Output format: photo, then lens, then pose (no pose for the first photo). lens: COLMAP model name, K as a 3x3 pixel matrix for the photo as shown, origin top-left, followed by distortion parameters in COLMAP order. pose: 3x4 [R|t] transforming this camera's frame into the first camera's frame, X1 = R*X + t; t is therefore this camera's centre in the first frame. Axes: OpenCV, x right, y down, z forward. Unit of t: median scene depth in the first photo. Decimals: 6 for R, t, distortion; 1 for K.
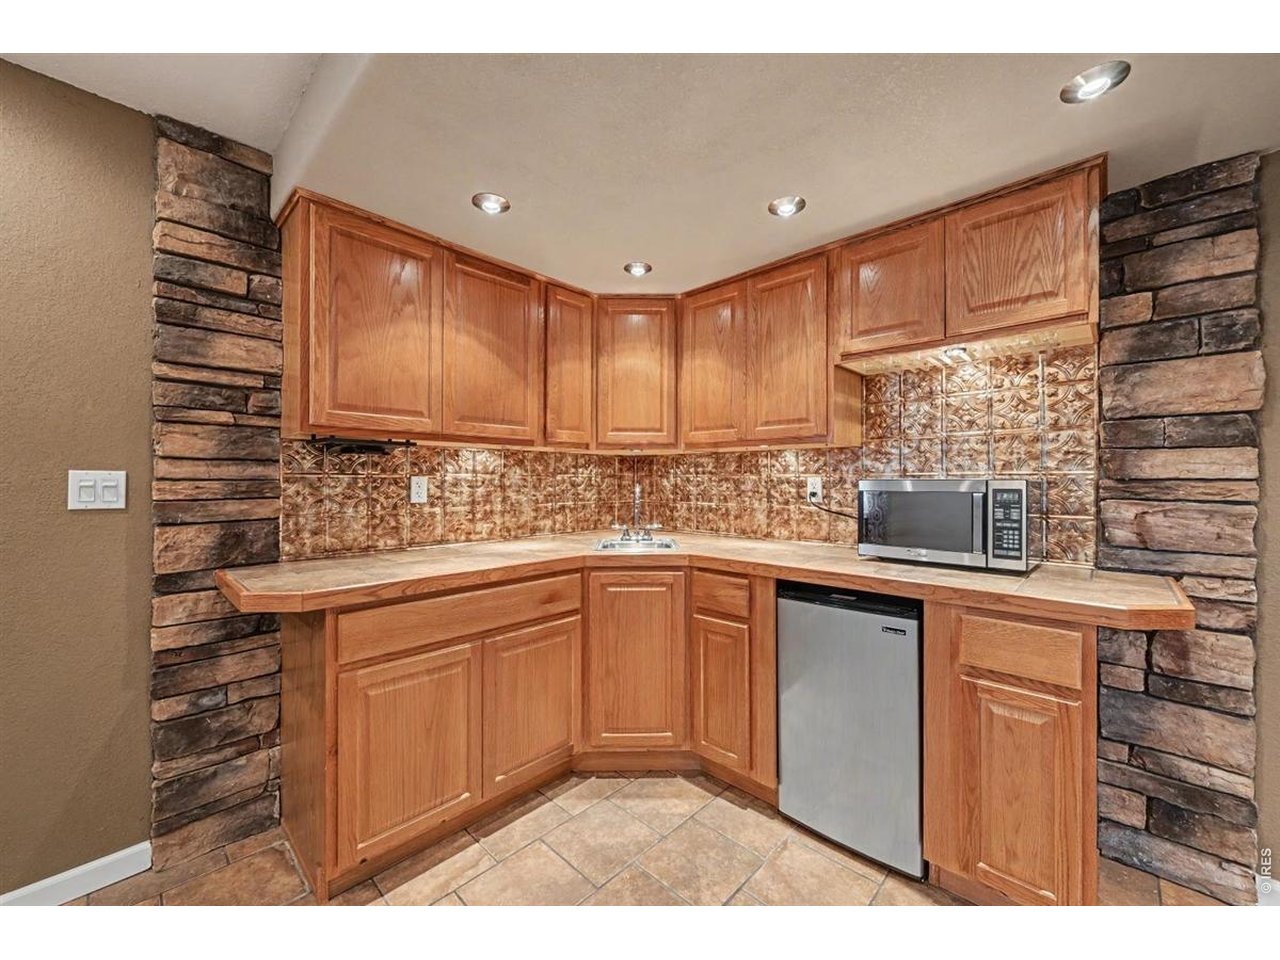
lens RADIAL K [[506.7, 0, 639.0], [0, 506.7, 482.4], [0, 0, 1]] dist [0.001927, 0.000255]
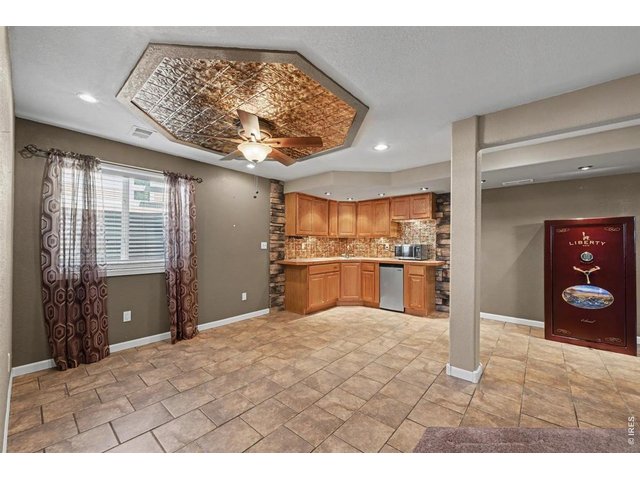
lens RADIAL K [[253.4, 0, 319.5], [0, 253.4, 241.2], [0, 0, 1]] dist [0.001927, 0.000255]
pose [[0.998650, 0.004518, 0.051744, -0.475058], [-0.003918, 0.999924, -0.011698, -0.003101], [-0.051793, 0.011480, 0.998592, -1.555435]]
